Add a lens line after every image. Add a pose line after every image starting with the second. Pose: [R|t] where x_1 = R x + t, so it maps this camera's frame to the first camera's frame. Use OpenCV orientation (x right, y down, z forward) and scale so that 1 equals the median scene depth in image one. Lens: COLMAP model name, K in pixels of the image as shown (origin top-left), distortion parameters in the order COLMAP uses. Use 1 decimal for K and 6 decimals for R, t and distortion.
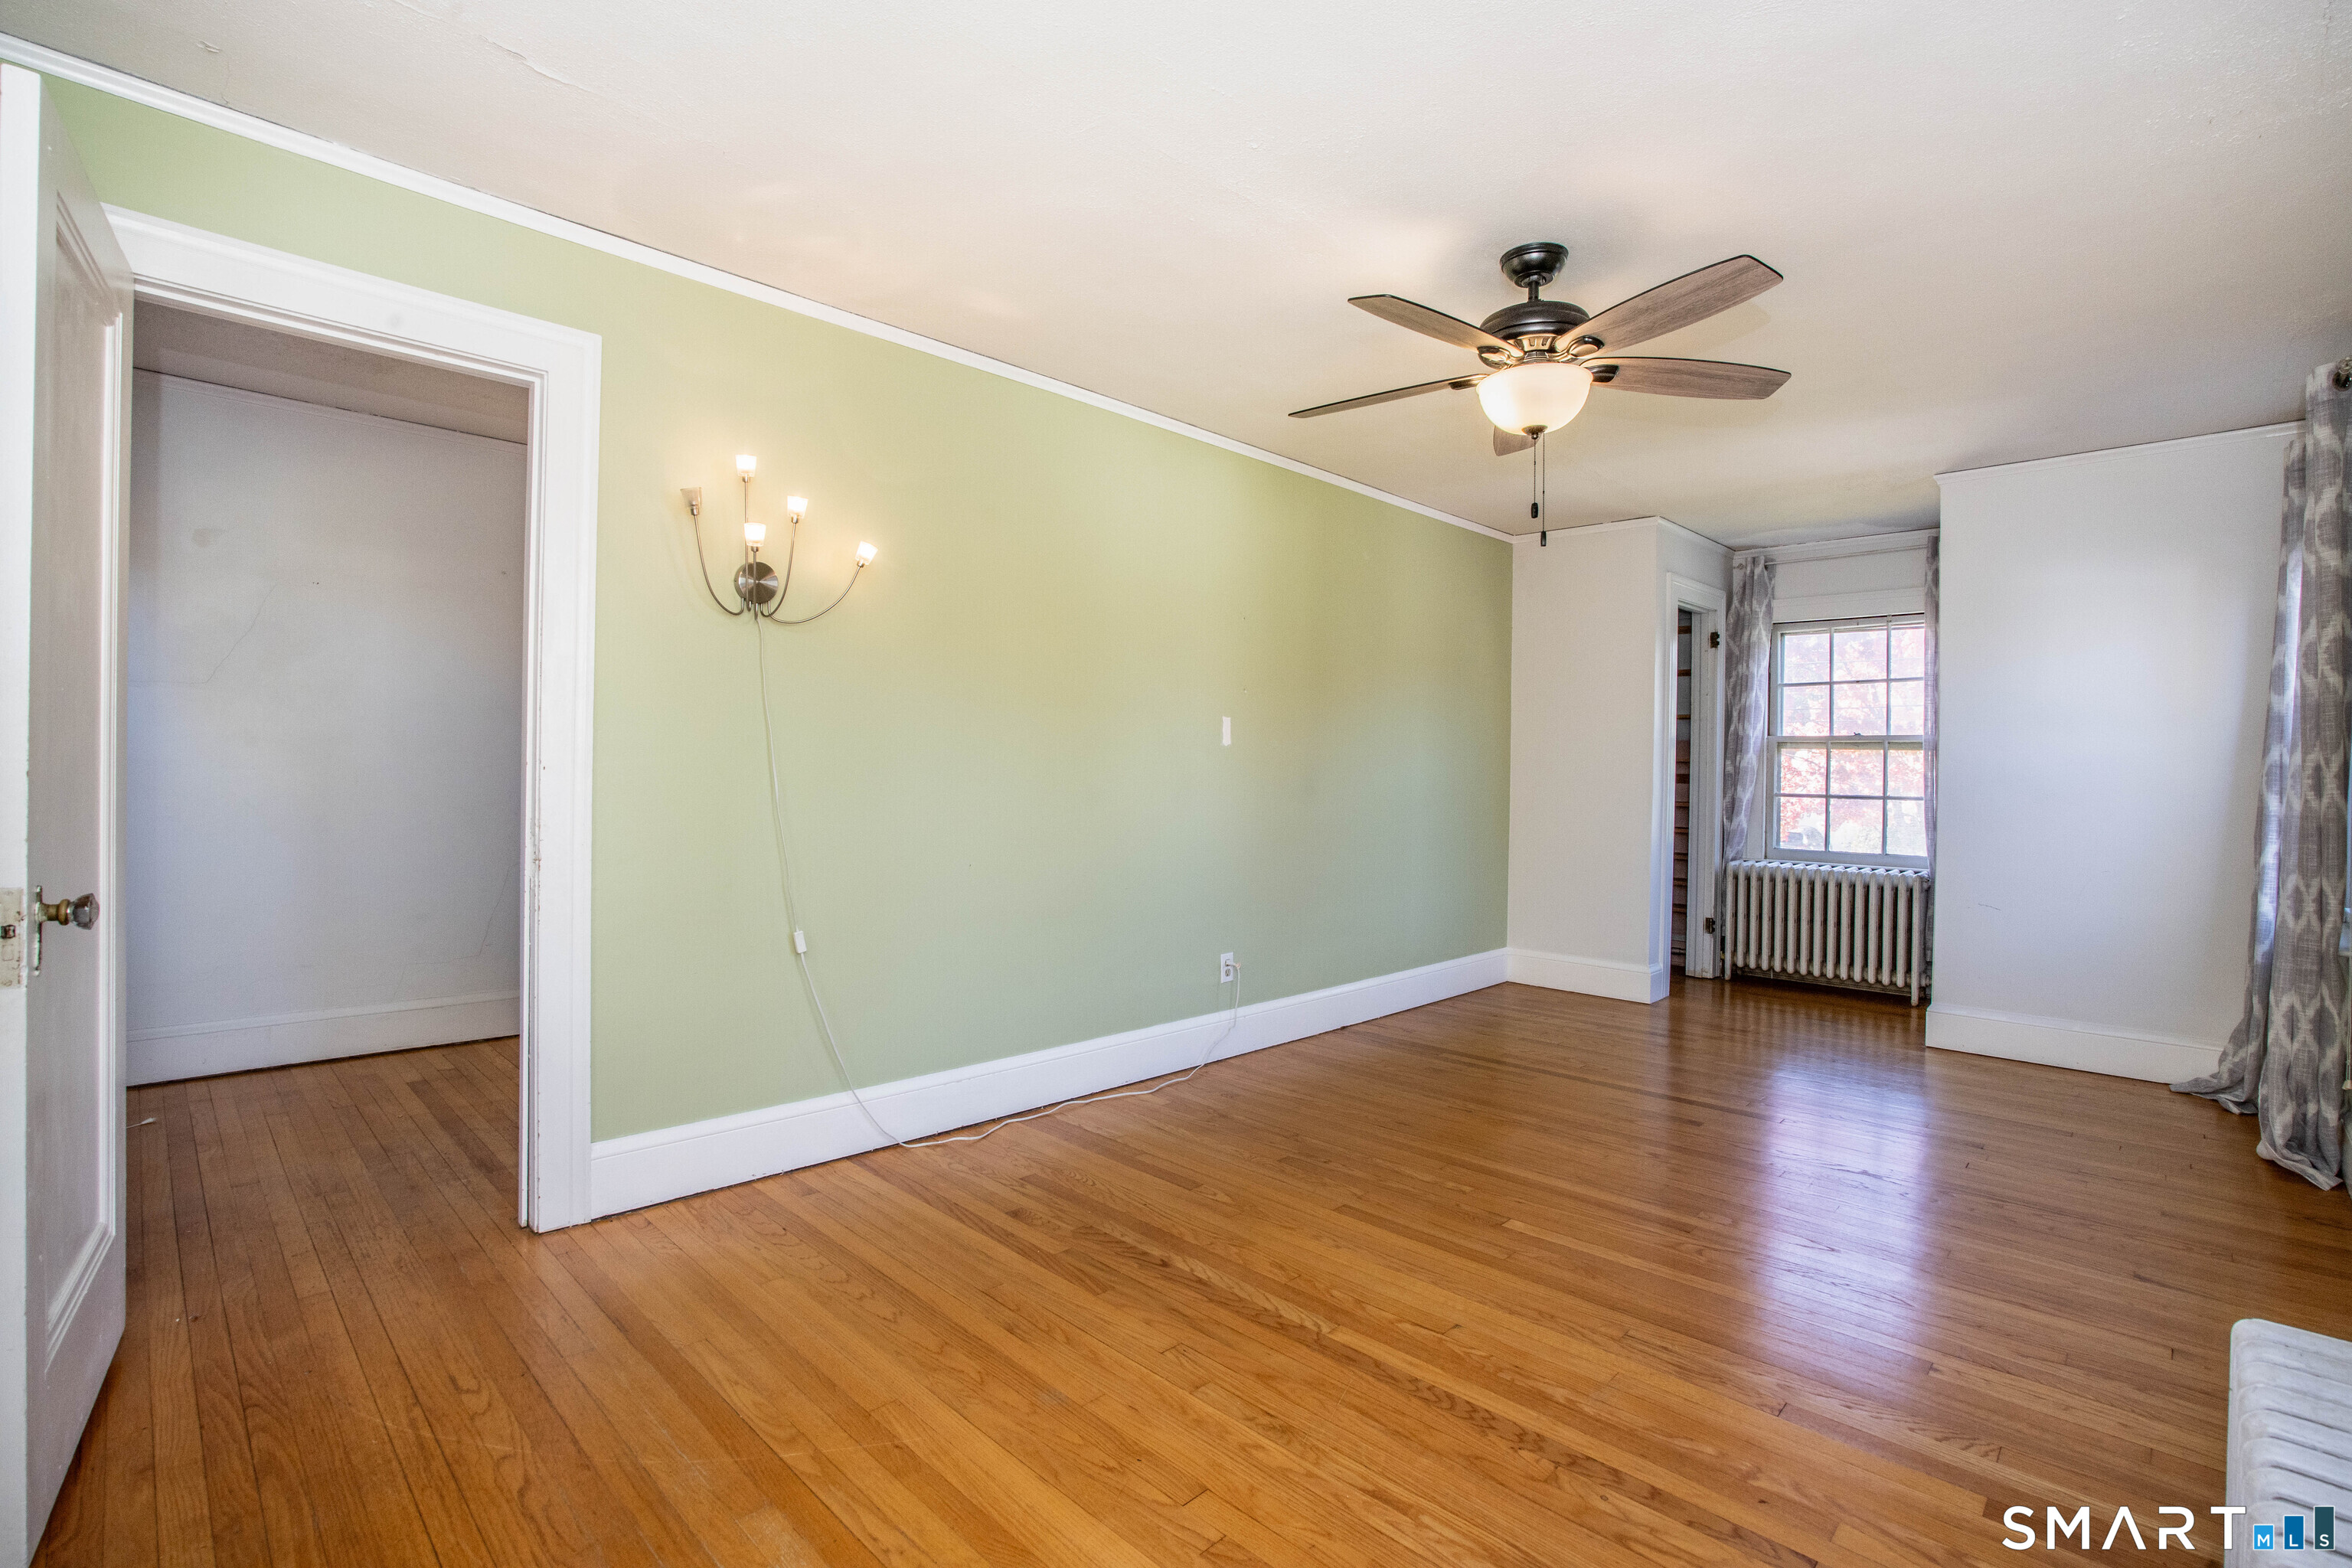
lens RADIAL K [[1079.4, 0, 1166.5], [0, 1079.4, 773.4], [0, 0, 1]] dist [-0.039635, 0.000635]
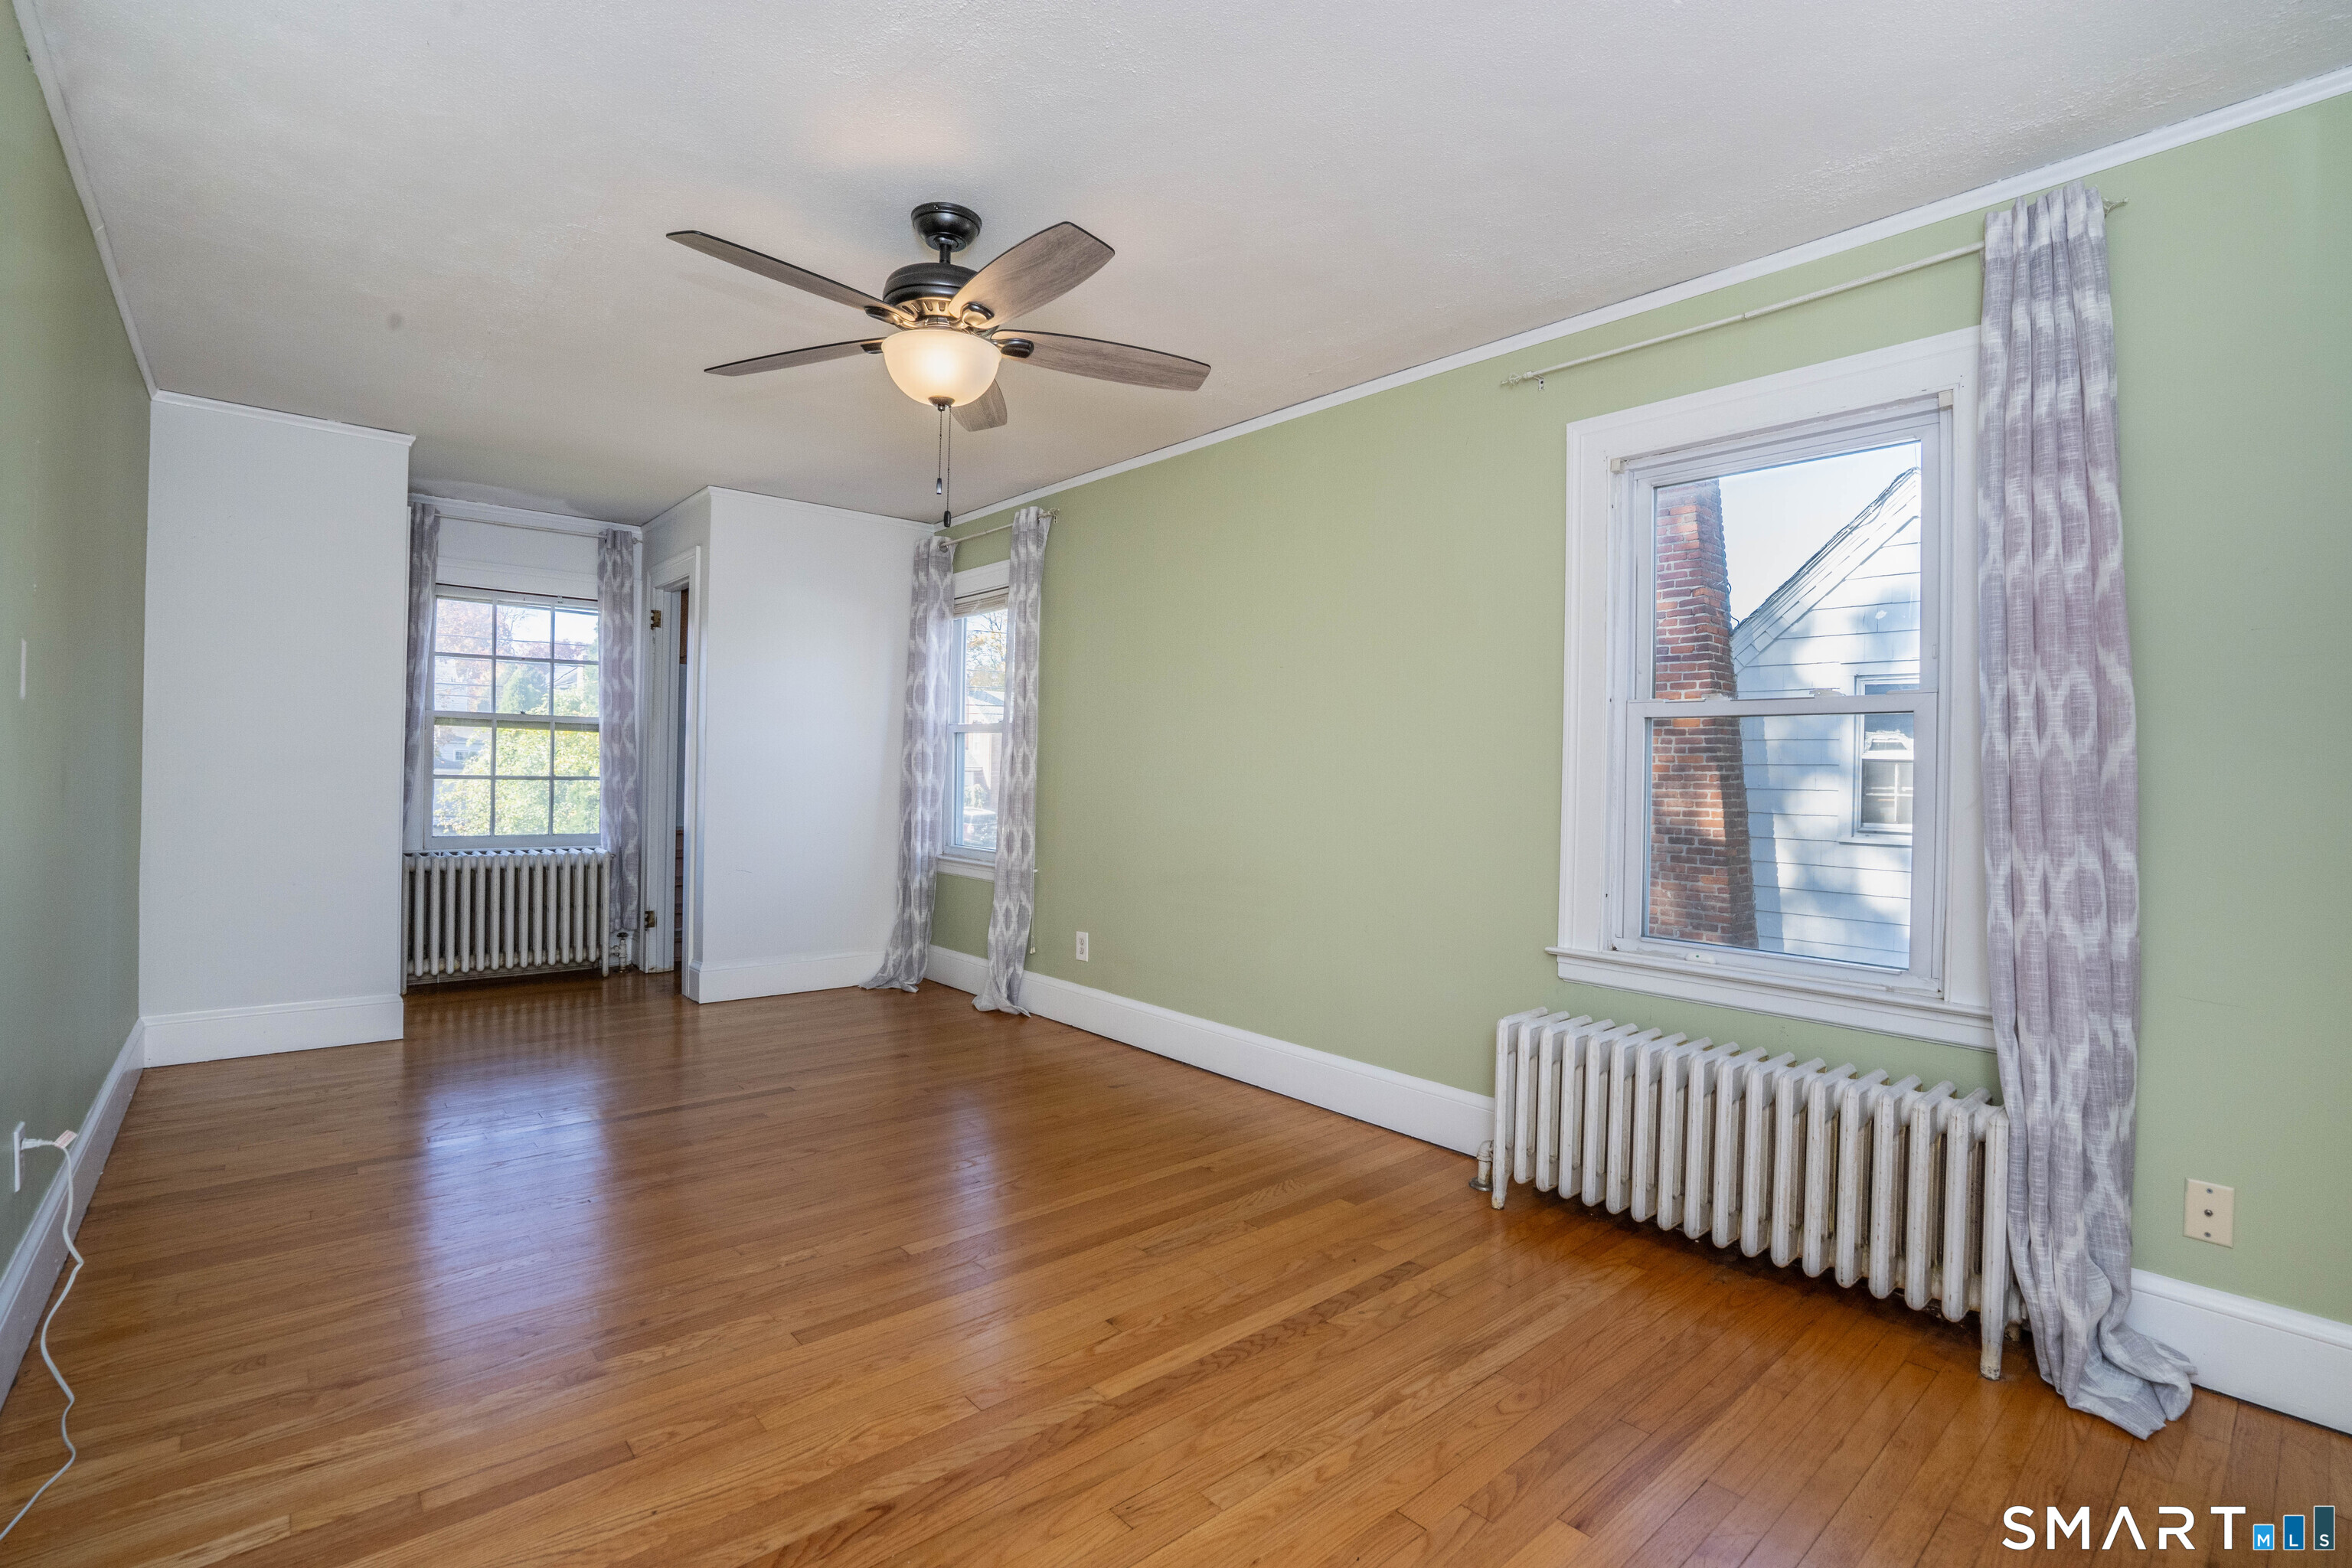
lens RADIAL K [[1079.4, 0, 1166.5], [0, 1079.4, 773.4], [0, 0, 1]] dist [-0.039635, 0.000635]
pose [[0.064330, -0.012913, 0.997845, -0.533914], [-0.013645, 0.999811, 0.013819, -0.006407], [-0.997835, -0.014505, 0.064142, 0.662642]]
